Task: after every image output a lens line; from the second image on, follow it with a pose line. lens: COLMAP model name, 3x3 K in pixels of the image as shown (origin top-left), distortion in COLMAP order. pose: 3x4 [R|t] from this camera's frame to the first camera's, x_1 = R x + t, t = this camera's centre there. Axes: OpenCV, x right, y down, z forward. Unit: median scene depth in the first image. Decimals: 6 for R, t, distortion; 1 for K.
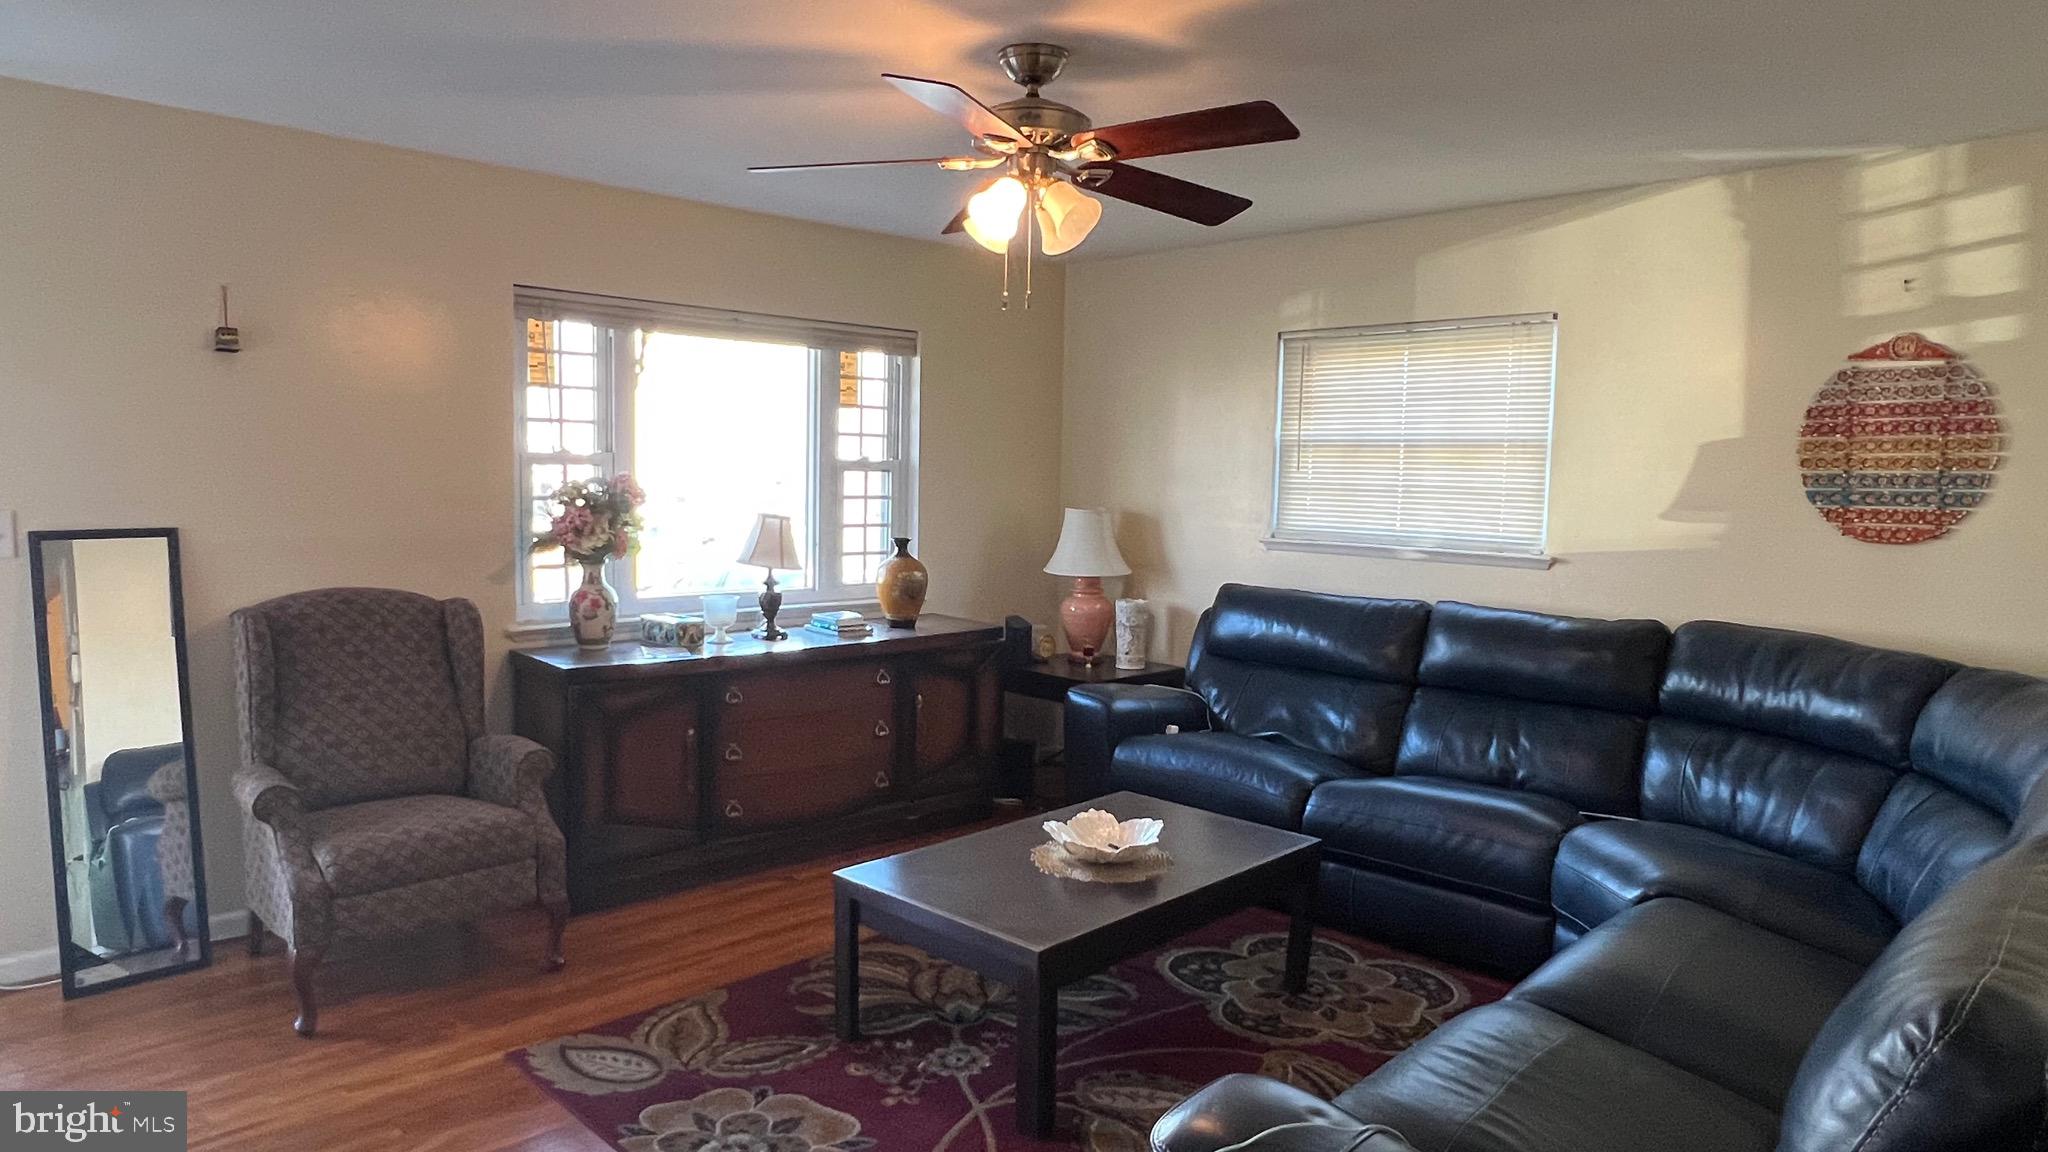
lens RADIAL K [[1254.8, 0, 1009.9], [0, 1254.8, 574.0], [0, 0, 1]] dist [0.007958, 0.004143]
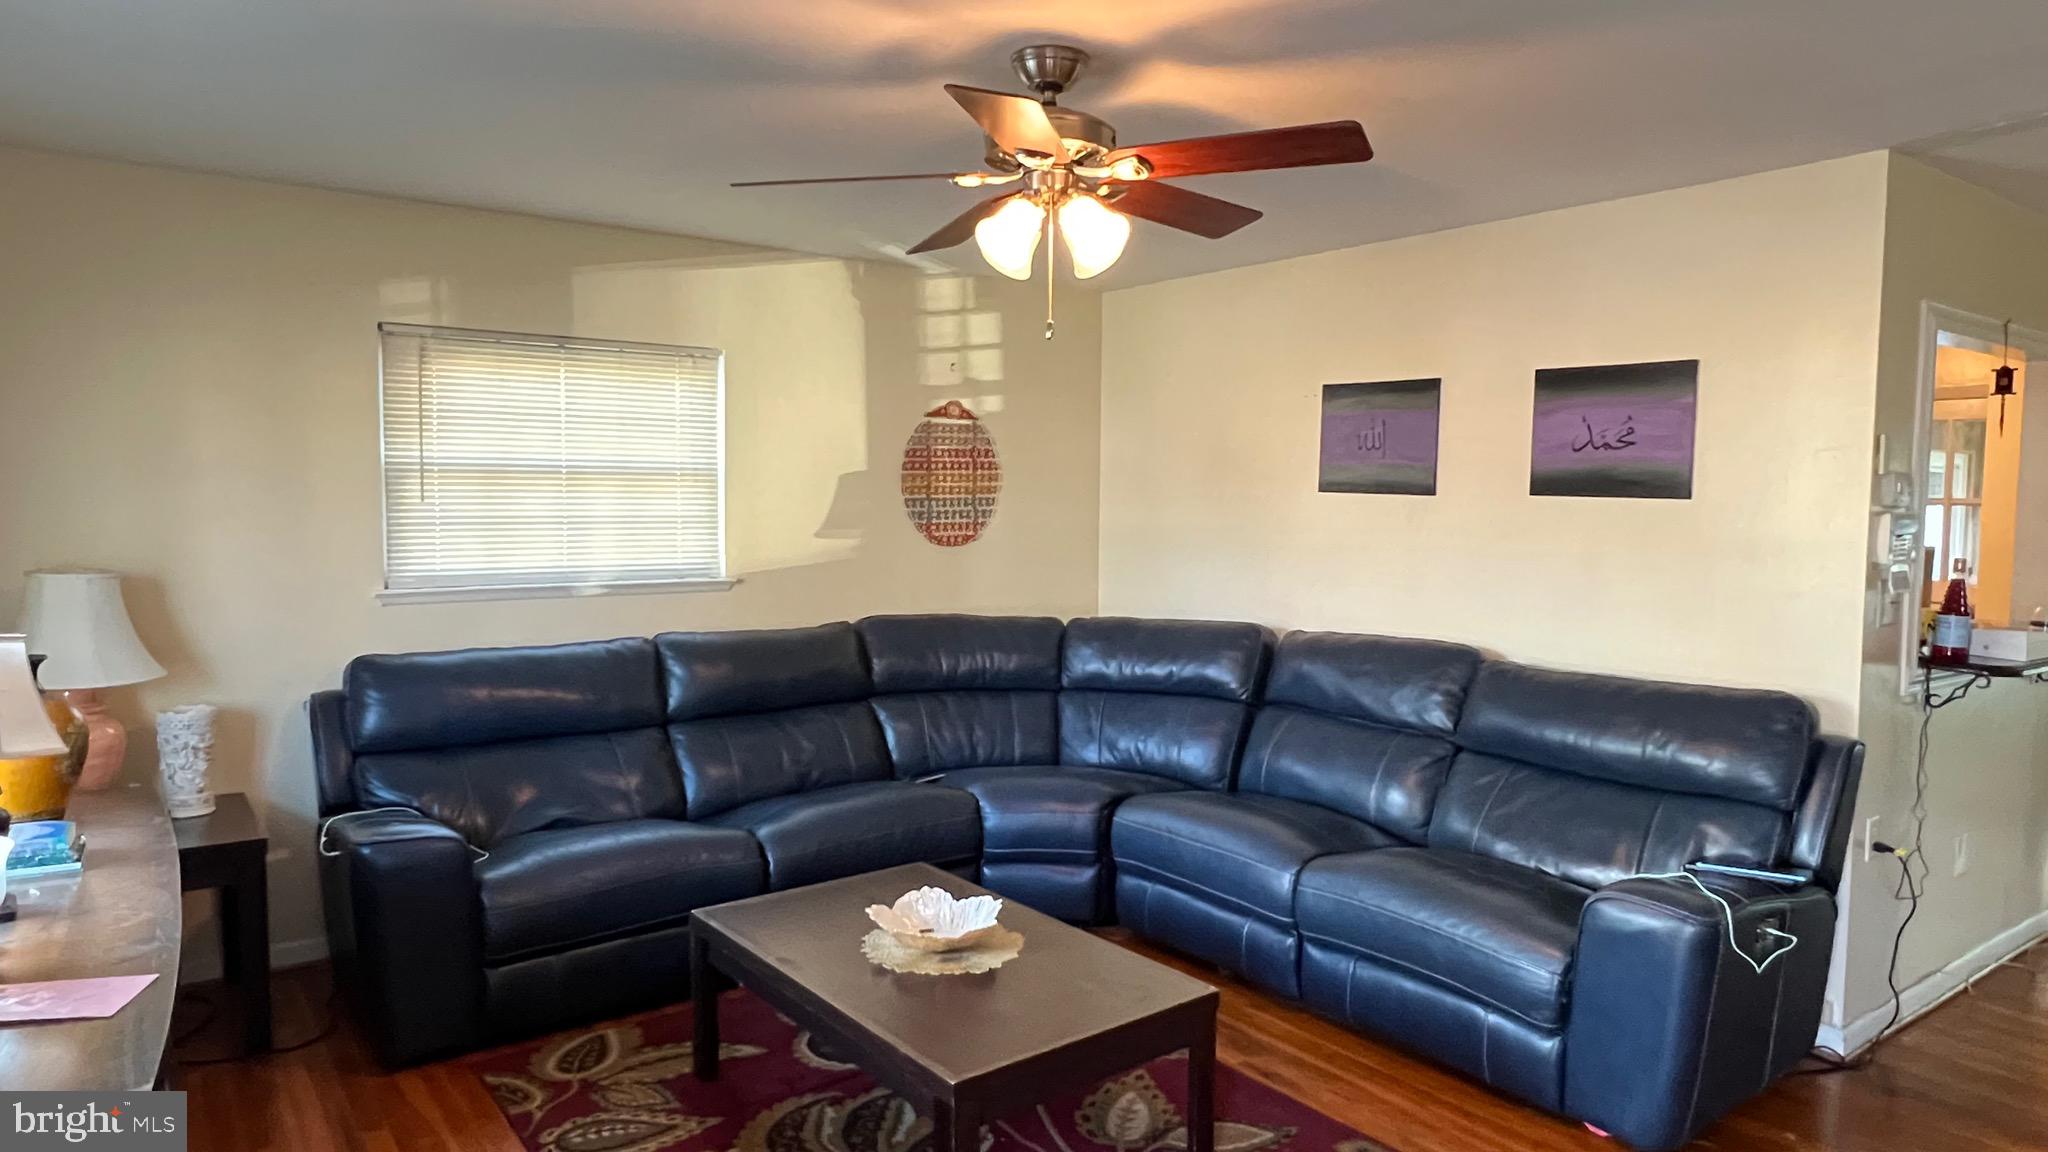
lens RADIAL K [[1254.8, 0, 1010.6], [0, 1254.8, 584.0], [0, 0, 1]] dist [0.007958, 0.004143]
pose [[0.131012, -0.084086, 0.987808, -0.704165], [0.086787, 0.993544, 0.073064, -0.078826], [-0.987575, 0.076156, 0.137463, 0.733607]]
